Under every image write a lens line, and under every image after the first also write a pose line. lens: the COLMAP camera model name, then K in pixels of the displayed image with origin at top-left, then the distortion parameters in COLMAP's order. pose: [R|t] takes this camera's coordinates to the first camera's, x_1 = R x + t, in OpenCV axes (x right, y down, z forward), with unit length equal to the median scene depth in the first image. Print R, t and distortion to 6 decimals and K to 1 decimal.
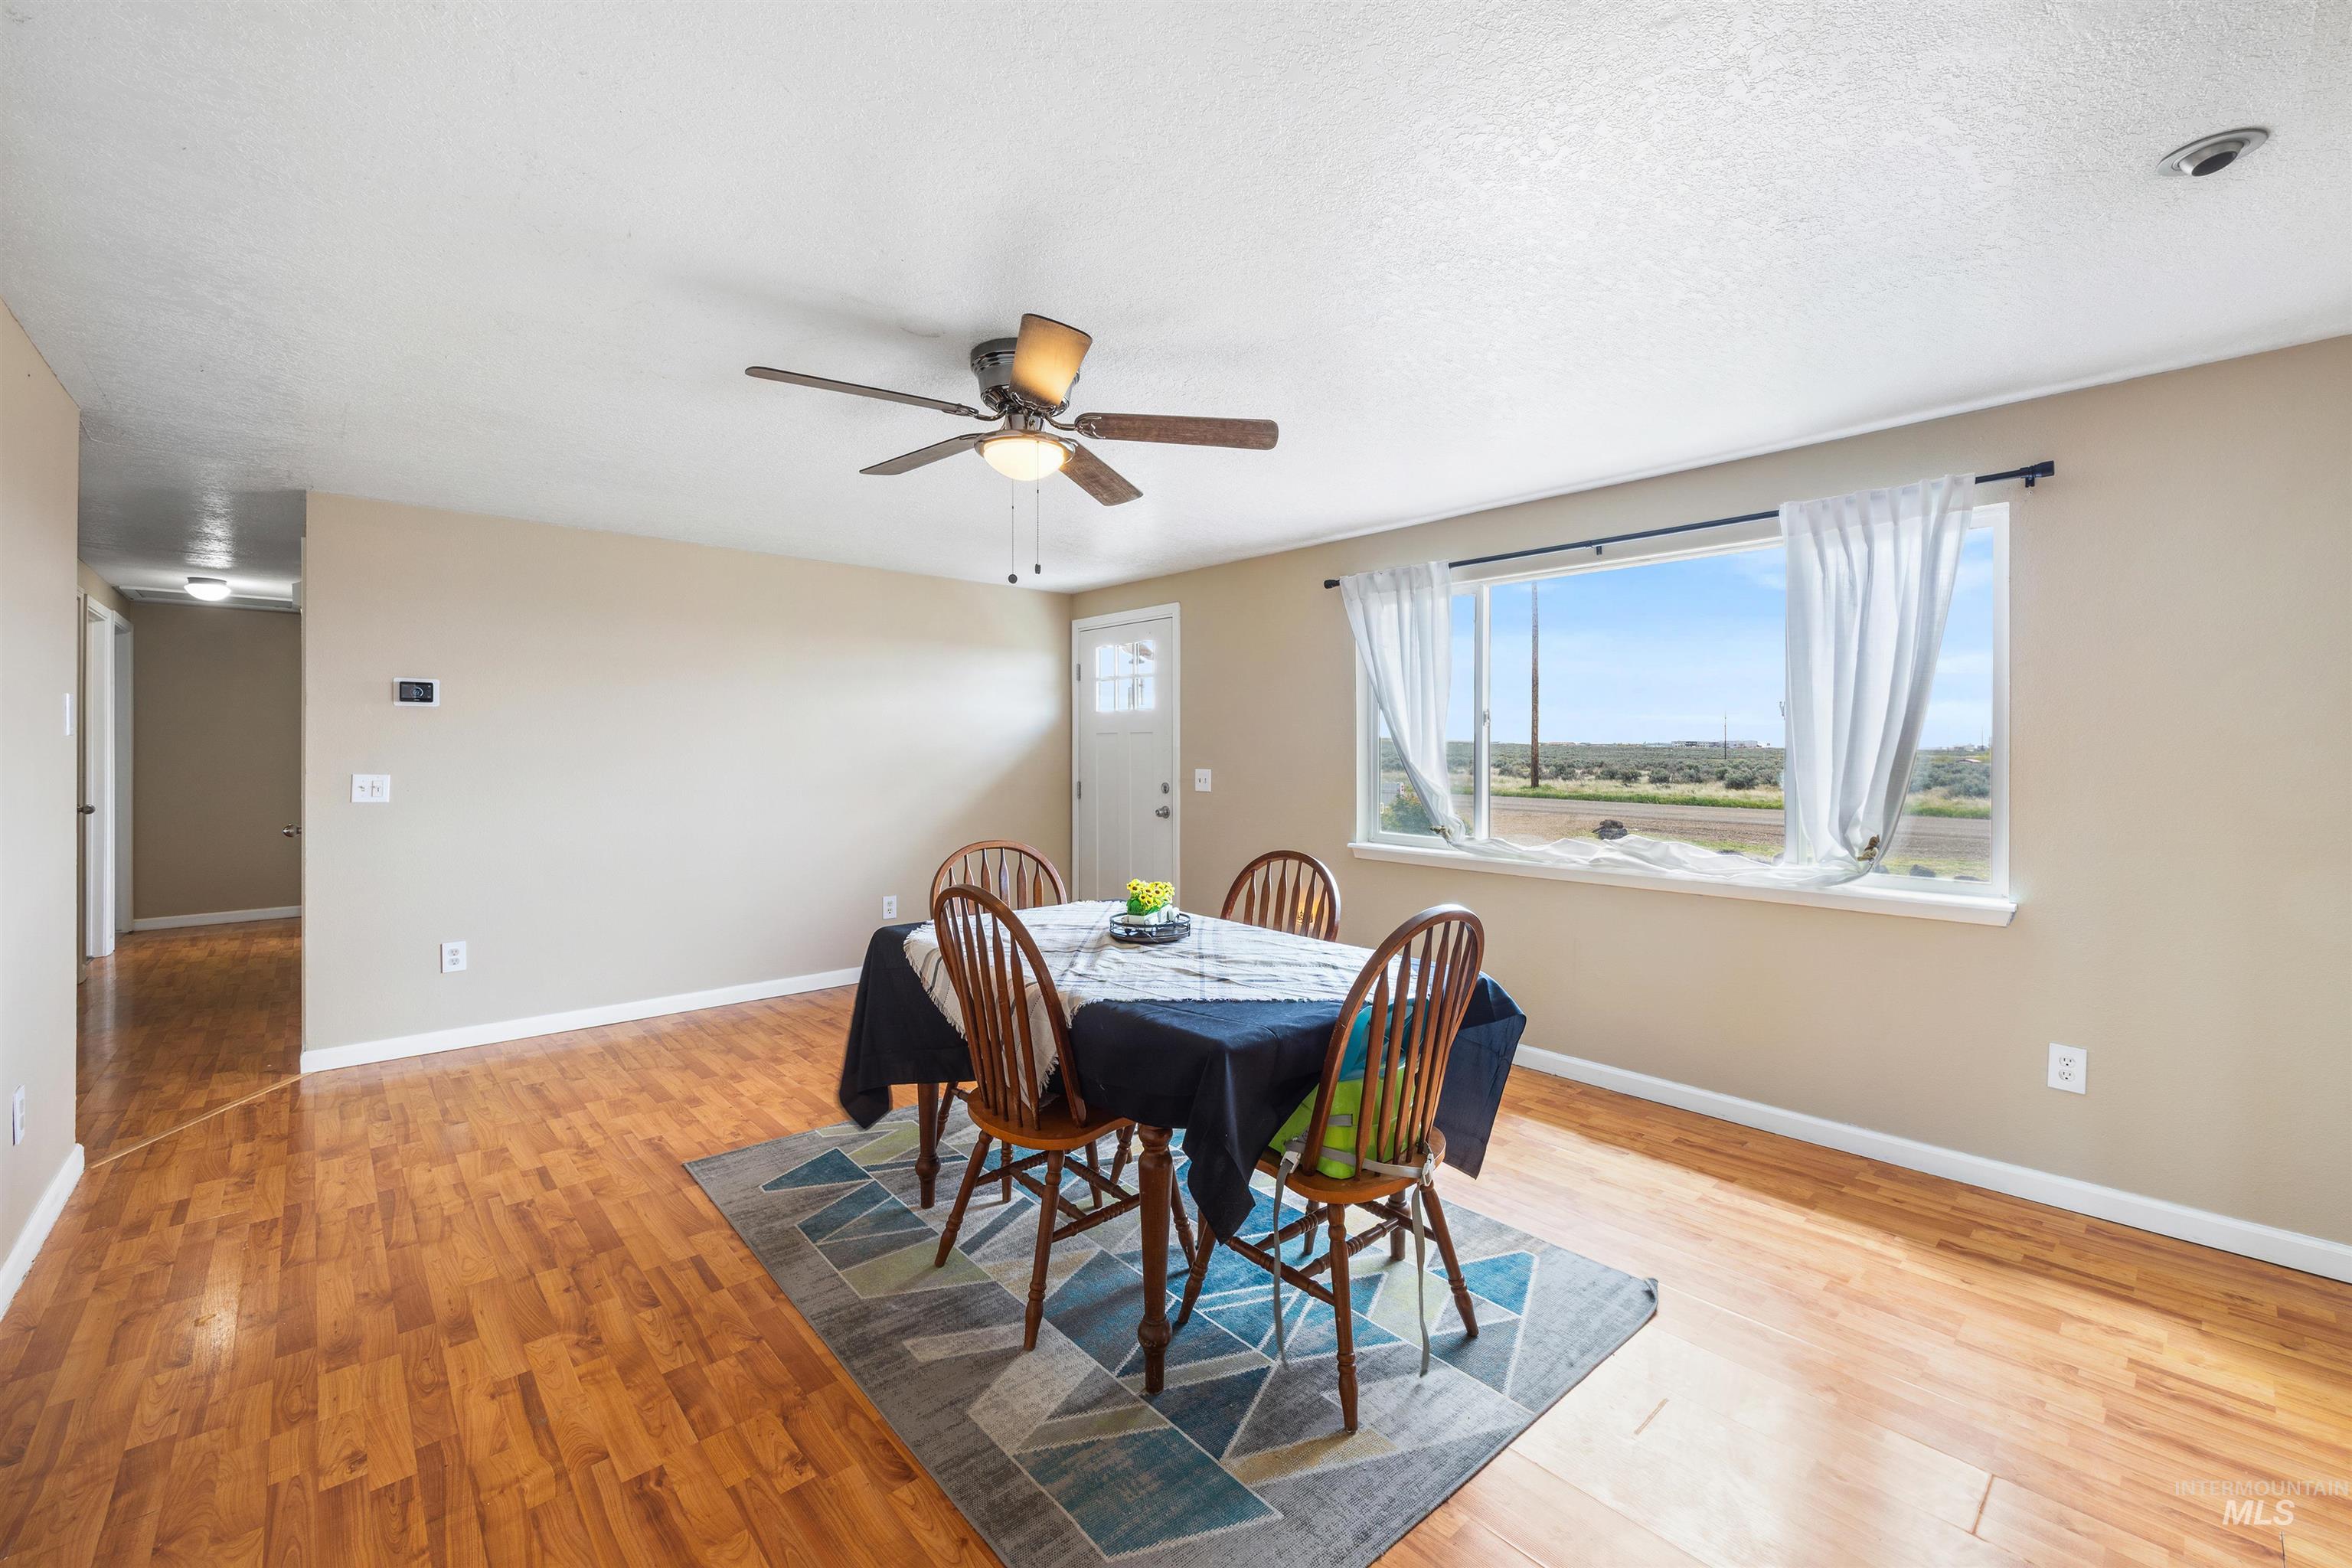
lens RADIAL K [[986.4, 0, 1184.7], [0, 986.4, 750.9], [0, 0, 1]] dist [0.013559, -0.005166]
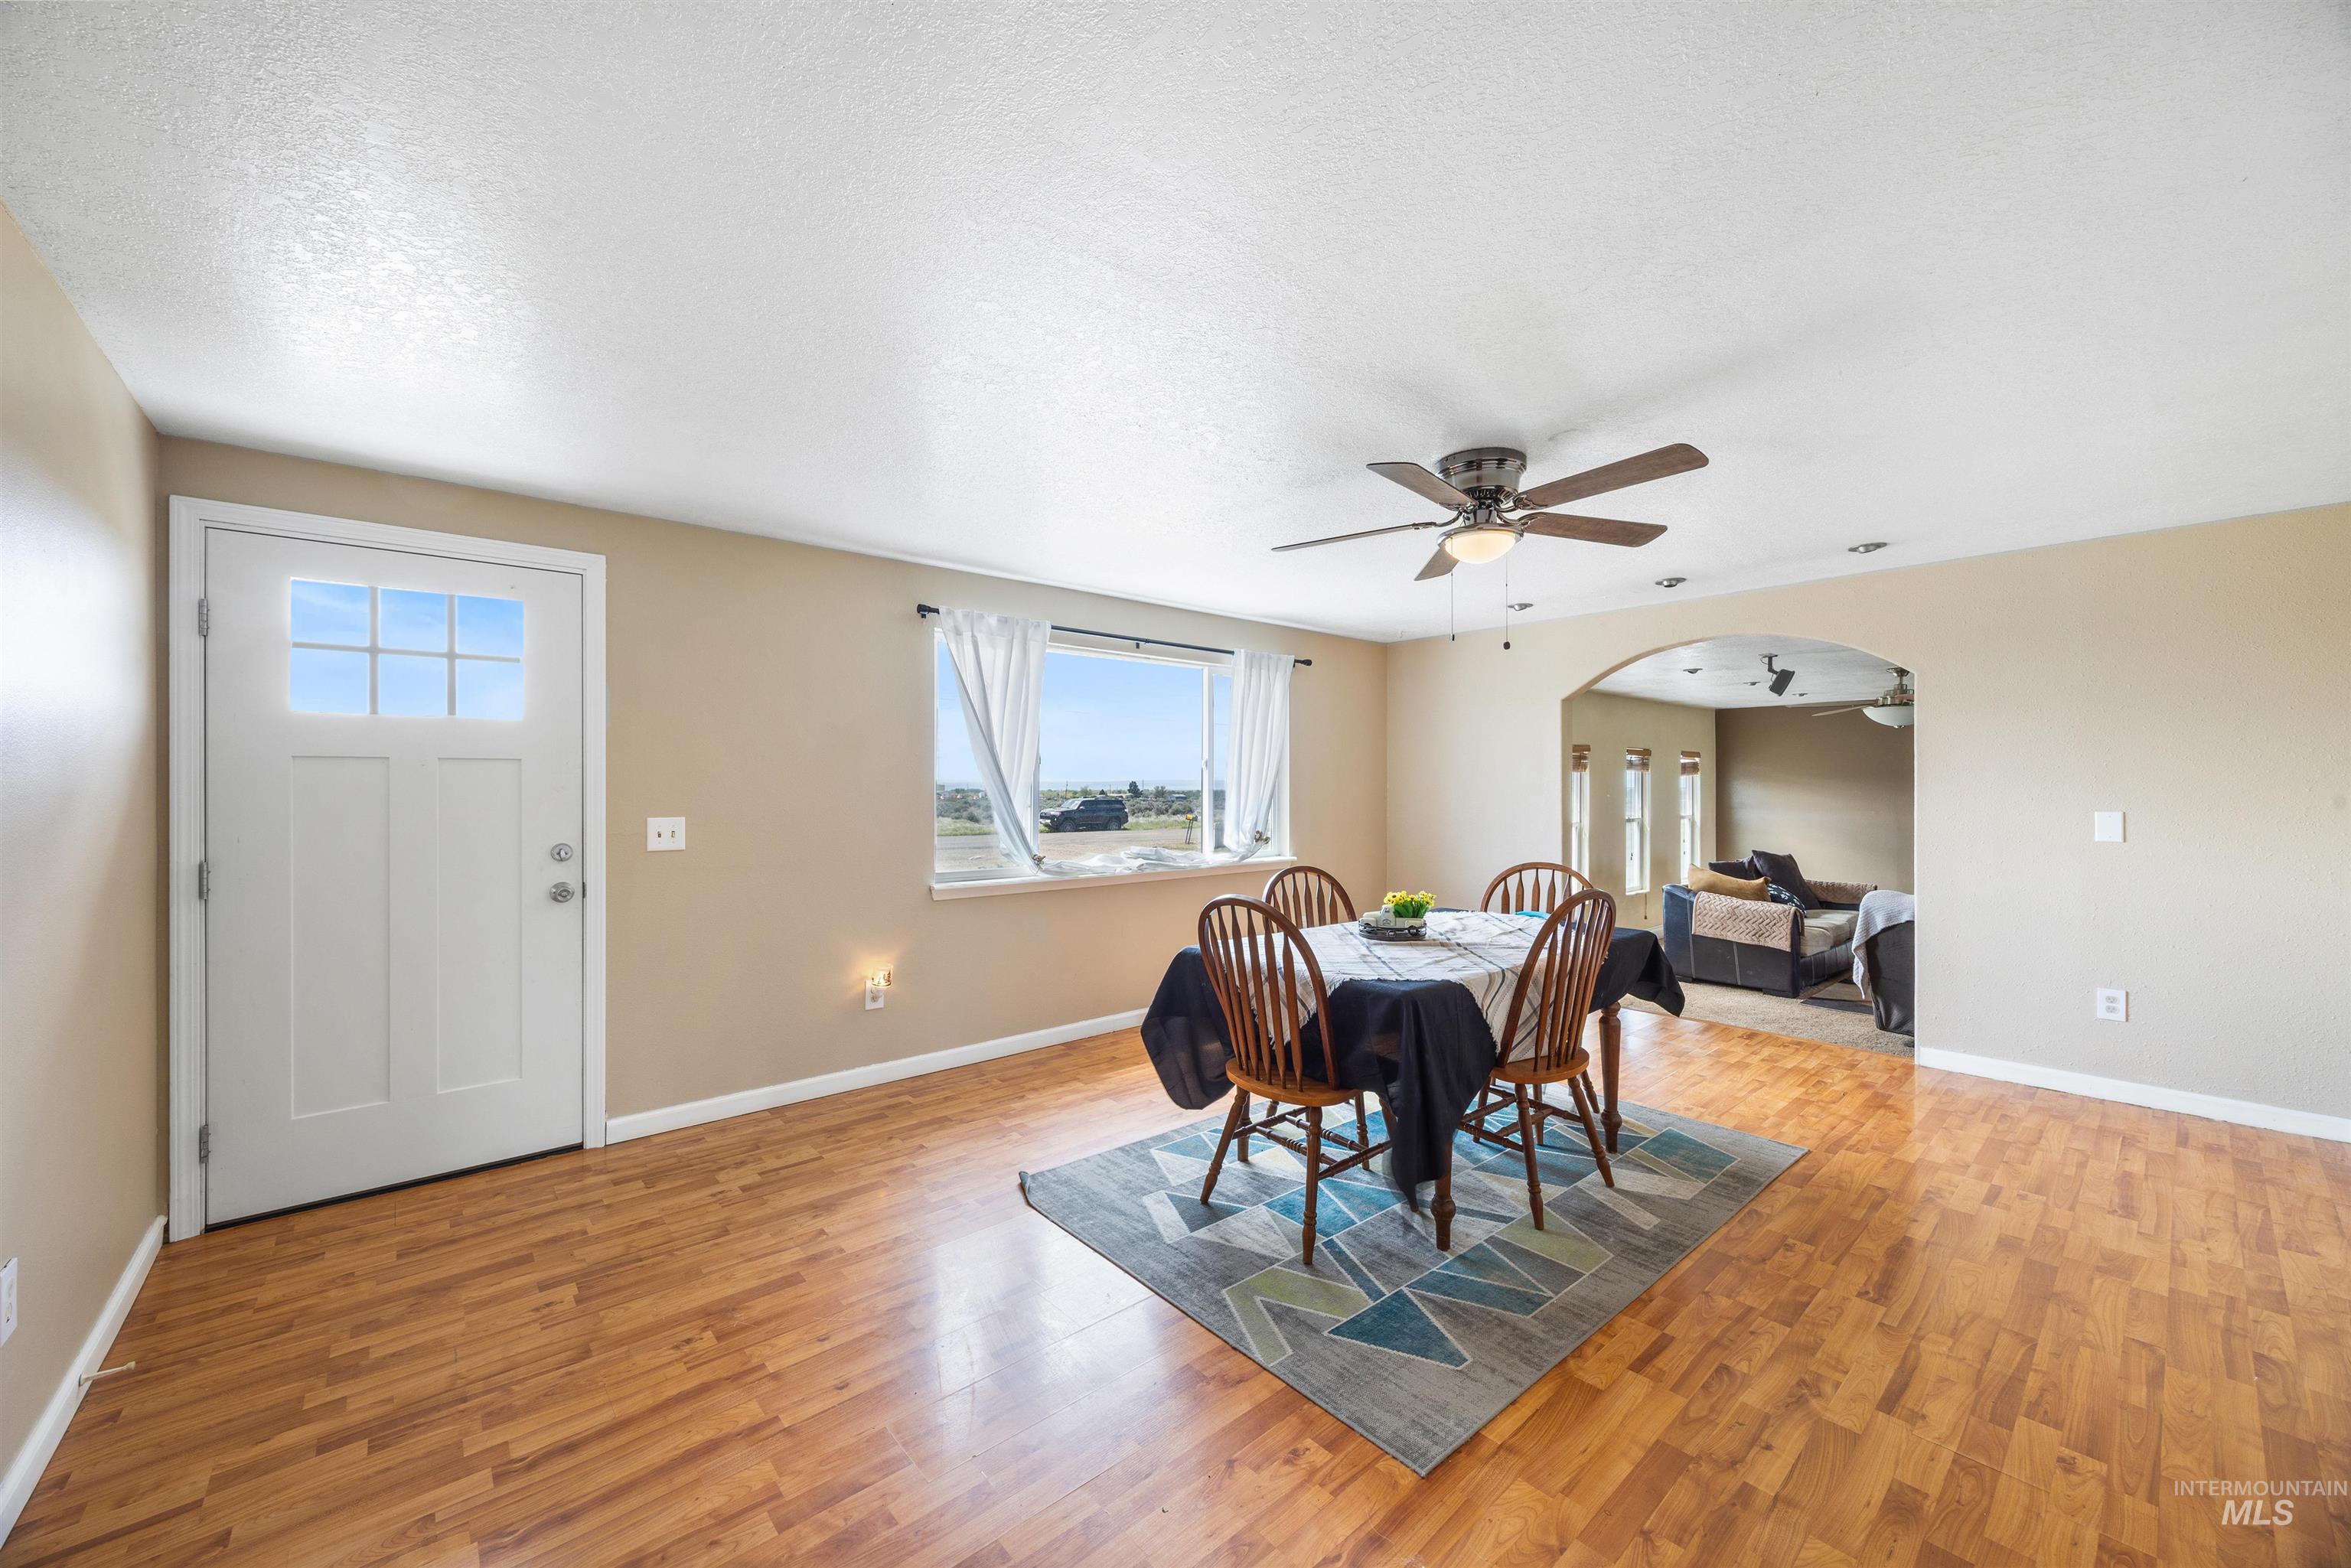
lens RADIAL K [[900.7, 0, 1177.8], [0, 900.7, 777.1], [0, 0, 1]] dist [-0.000692, 0.000090]
pose [[-0.002589, 0.005776, 0.999980, -1.305483], [0.002323, 0.999981, -0.005770, -0.010550], [-0.999994, 0.002308, -0.002602, 1.419190]]
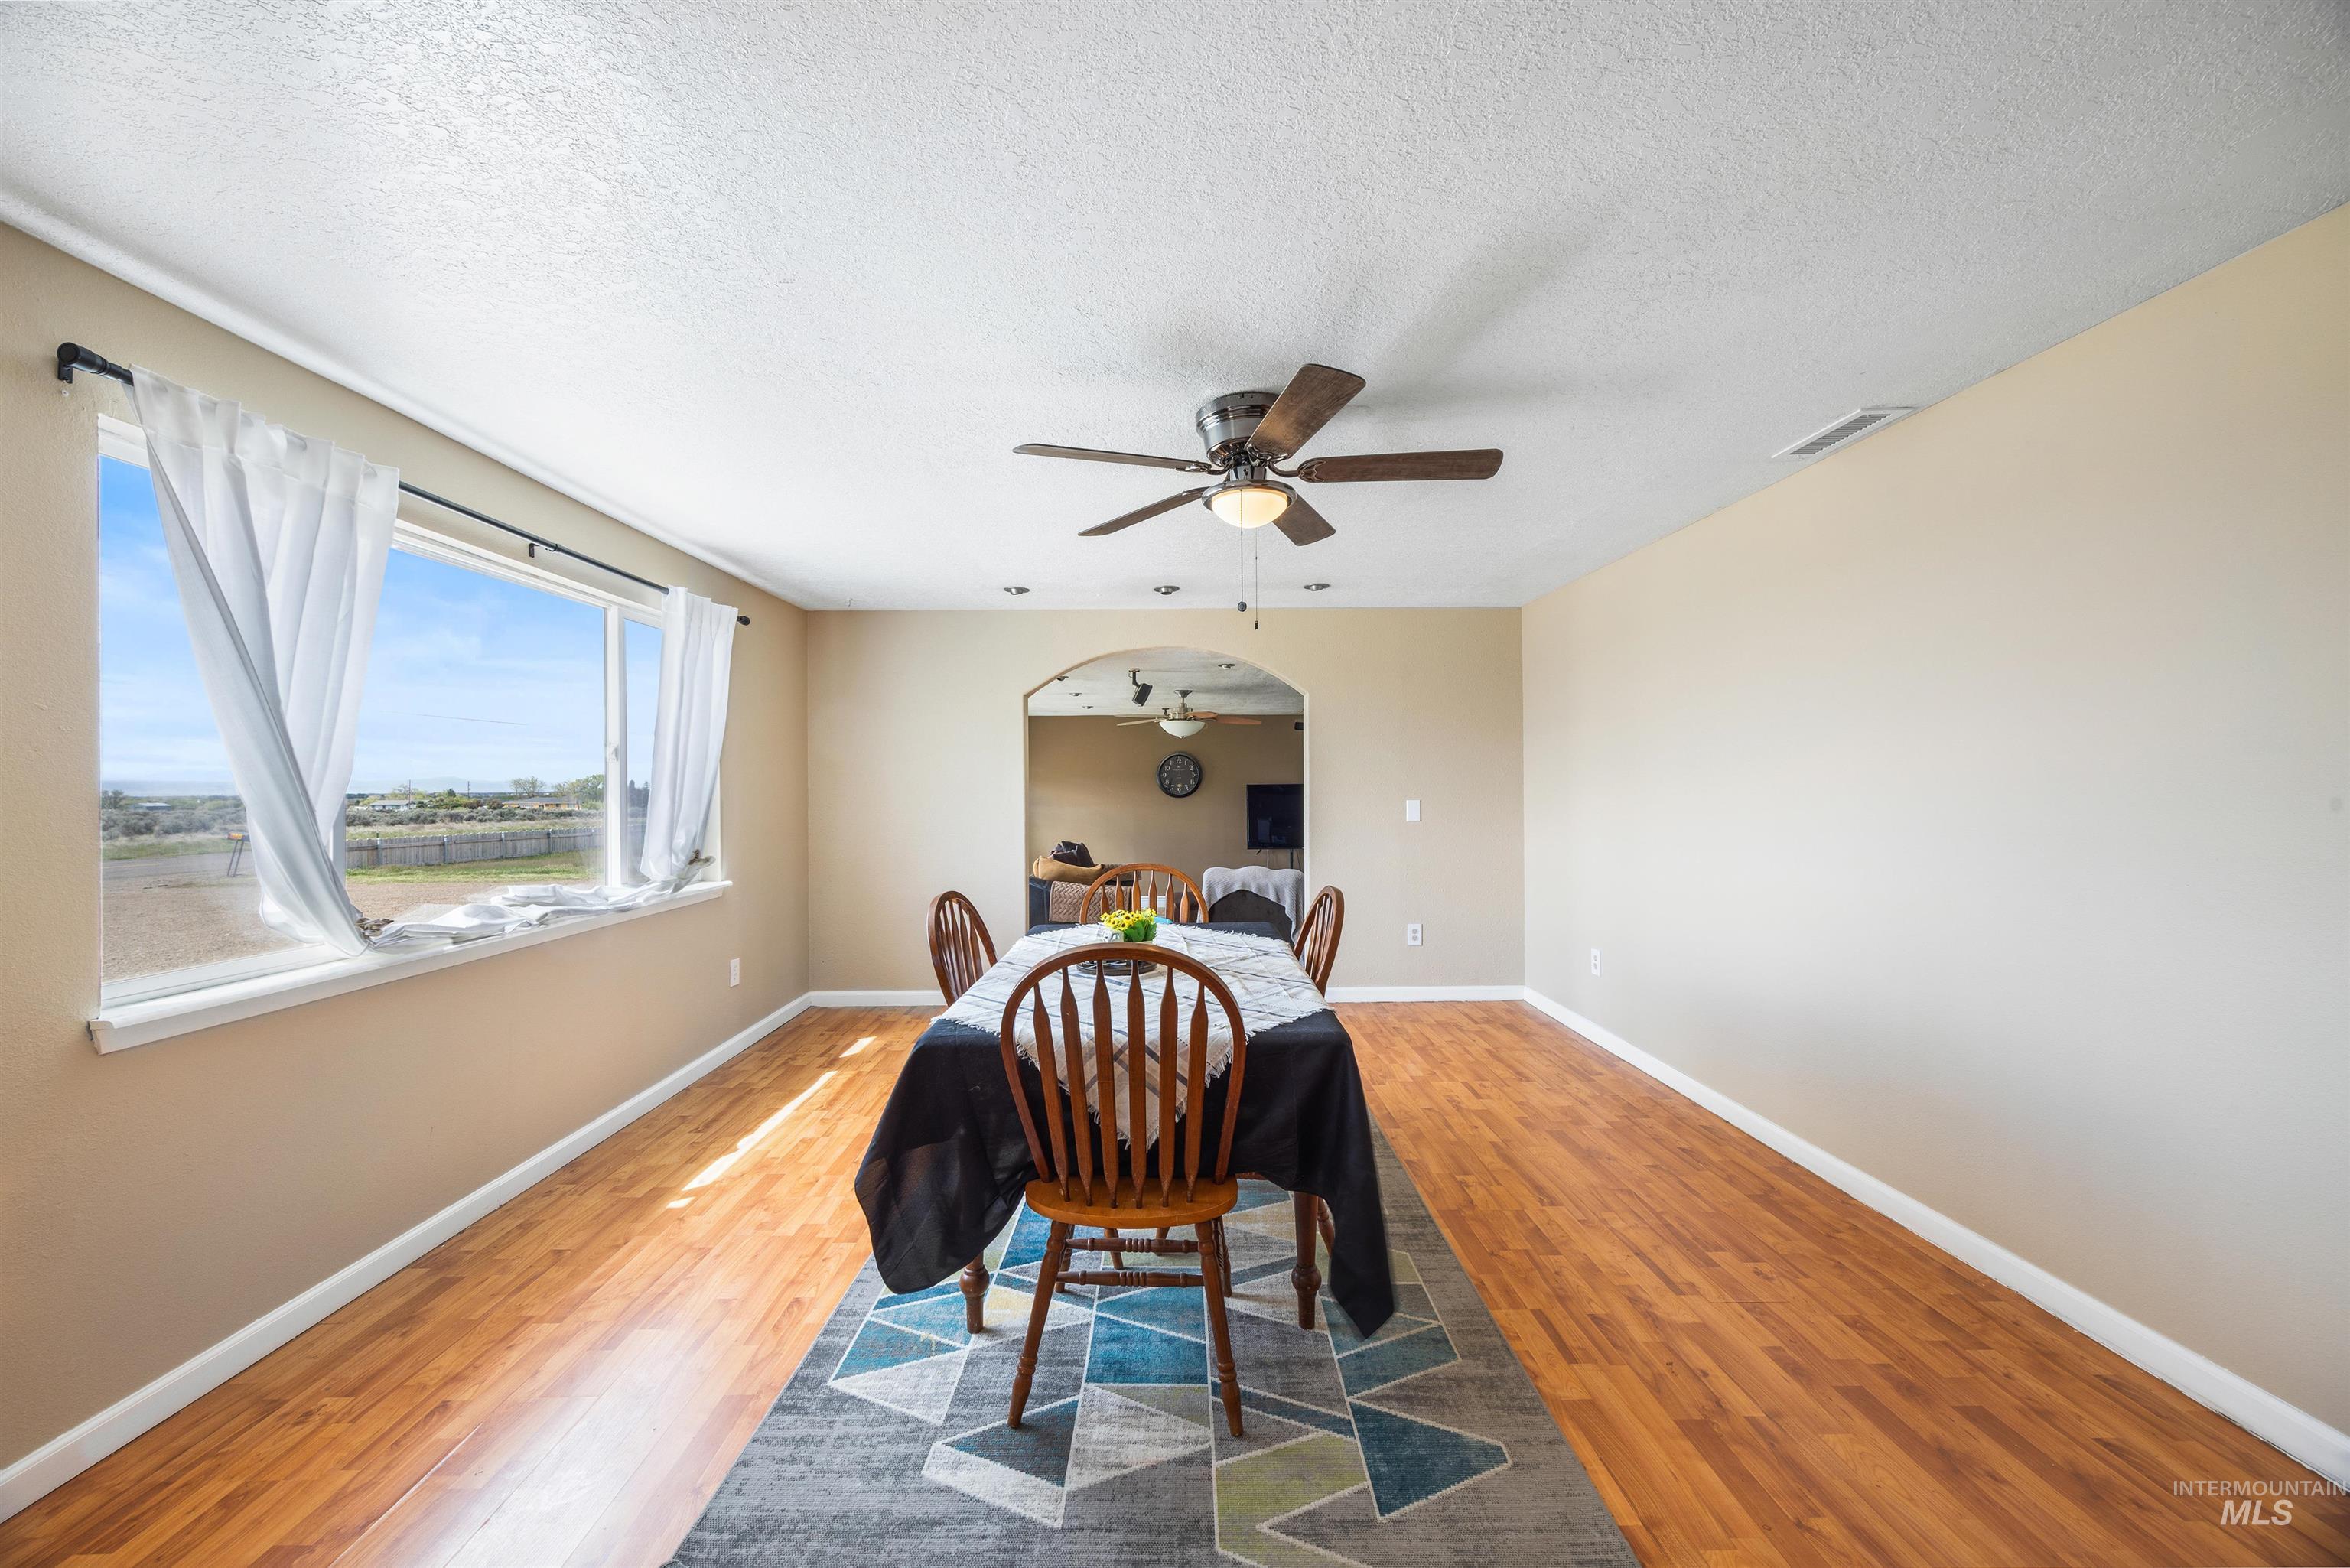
lens RADIAL K [[887.6, 0, 1175.0], [0, 887.6, 784.0], [0, 0, 1]] dist [-0.000212, 0.000084]
pose [[-0.761715, 0.001715, 0.647910, -0.743003], [0.004699, 0.999985, 0.002877, -0.004258], [-0.647896, 0.005236, -0.761711, 1.841363]]
